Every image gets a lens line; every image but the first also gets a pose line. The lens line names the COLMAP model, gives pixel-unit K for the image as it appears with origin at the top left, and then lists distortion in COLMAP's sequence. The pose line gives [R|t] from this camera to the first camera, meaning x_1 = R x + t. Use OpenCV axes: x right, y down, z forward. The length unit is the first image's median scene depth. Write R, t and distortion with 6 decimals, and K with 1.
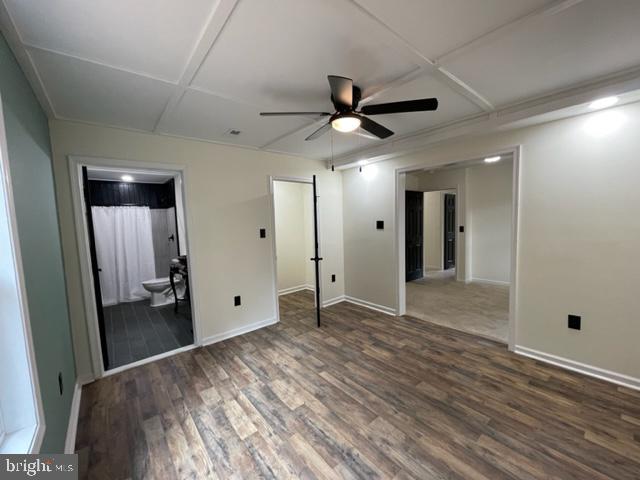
lens RADIAL K [[259.2, 0, 316.7], [0, 259.2, 242.0], [0, 0, 1]] dist [-0.008991, 0.000645]
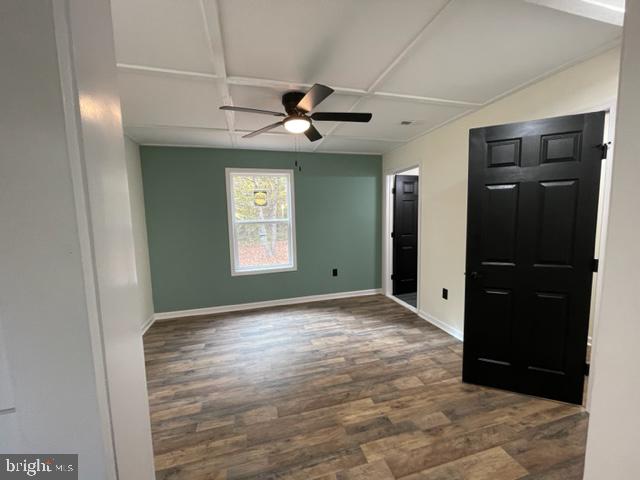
lens RADIAL K [[259.2, 0, 319.6], [0, 259.2, 239.3], [0, 0, 1]] dist [-0.008991, 0.000645]
pose [[-0.408203, 0.130522, -0.903512, 0.841193], [-0.036323, 0.986620, 0.158939, -0.114516], [0.912168, 0.097698, -0.398000, 1.155654]]
